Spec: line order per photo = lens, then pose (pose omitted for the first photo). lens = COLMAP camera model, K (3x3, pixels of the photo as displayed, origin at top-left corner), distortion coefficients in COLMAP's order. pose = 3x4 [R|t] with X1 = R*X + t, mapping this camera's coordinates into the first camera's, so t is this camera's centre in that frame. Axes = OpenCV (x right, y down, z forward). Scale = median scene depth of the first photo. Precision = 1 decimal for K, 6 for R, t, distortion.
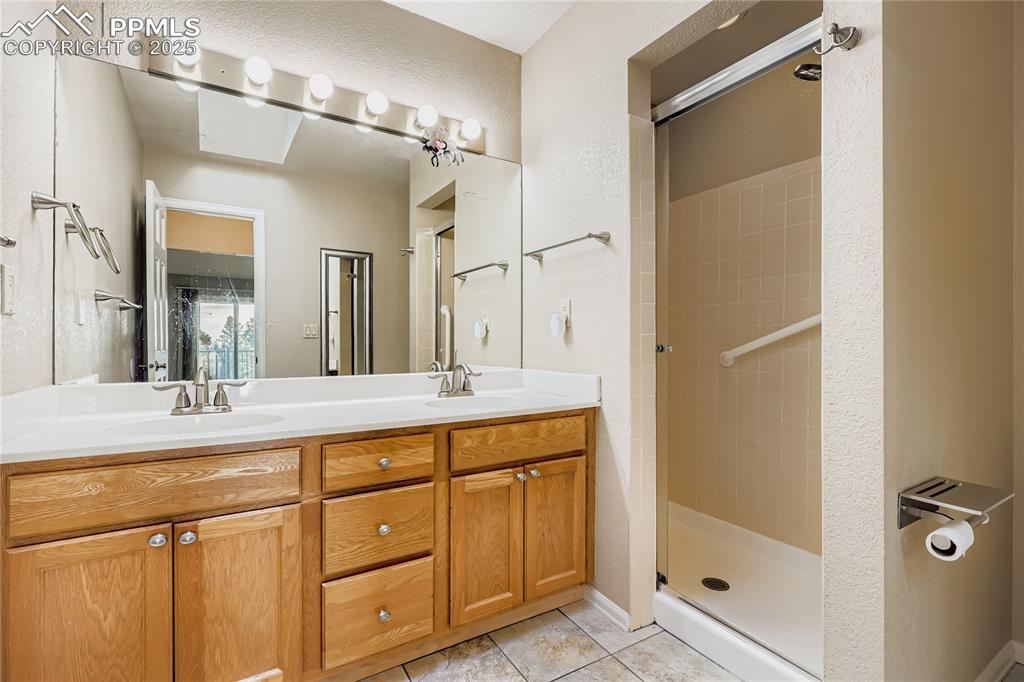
lens RADIAL K [[426.3, 0, 511.7], [0, 426.3, 343.4], [0, 0, 1]] dist [0.000872, 0.000188]
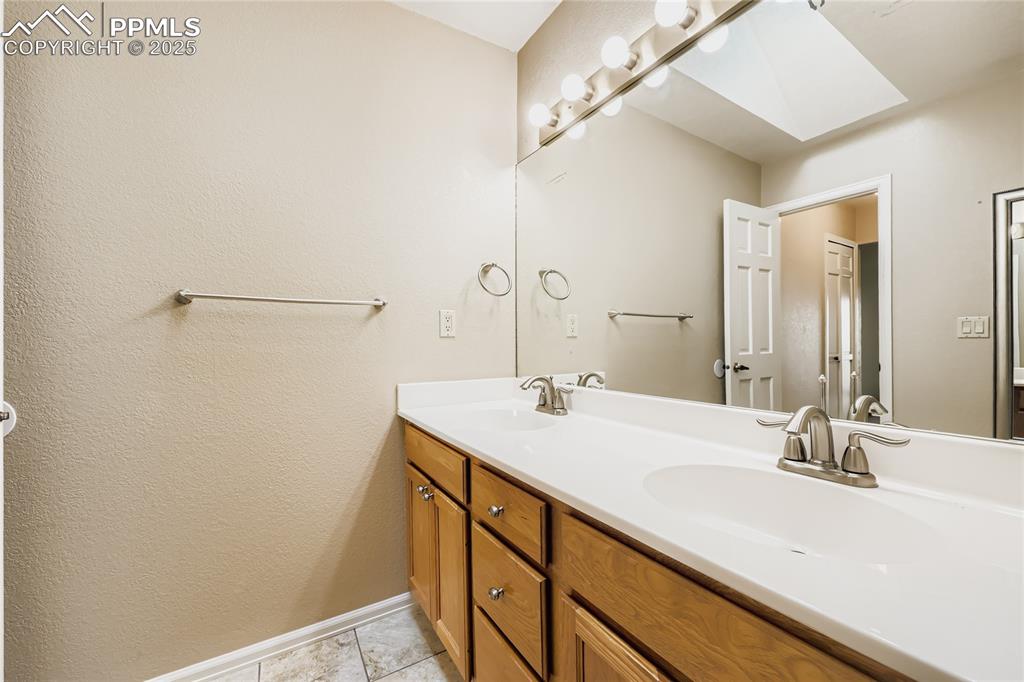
lens RADIAL K [[406.1, 0, 512.3], [0, 406.1, 343.4], [0, 0, 1]] dist [-0.000016, -0.000060]
pose [[0.038386, 0.000633, -0.999263, 0.189584], [0.008865, 0.999960, 0.000974, -0.015423], [0.999224, -0.008896, 0.038379, 0.406081]]
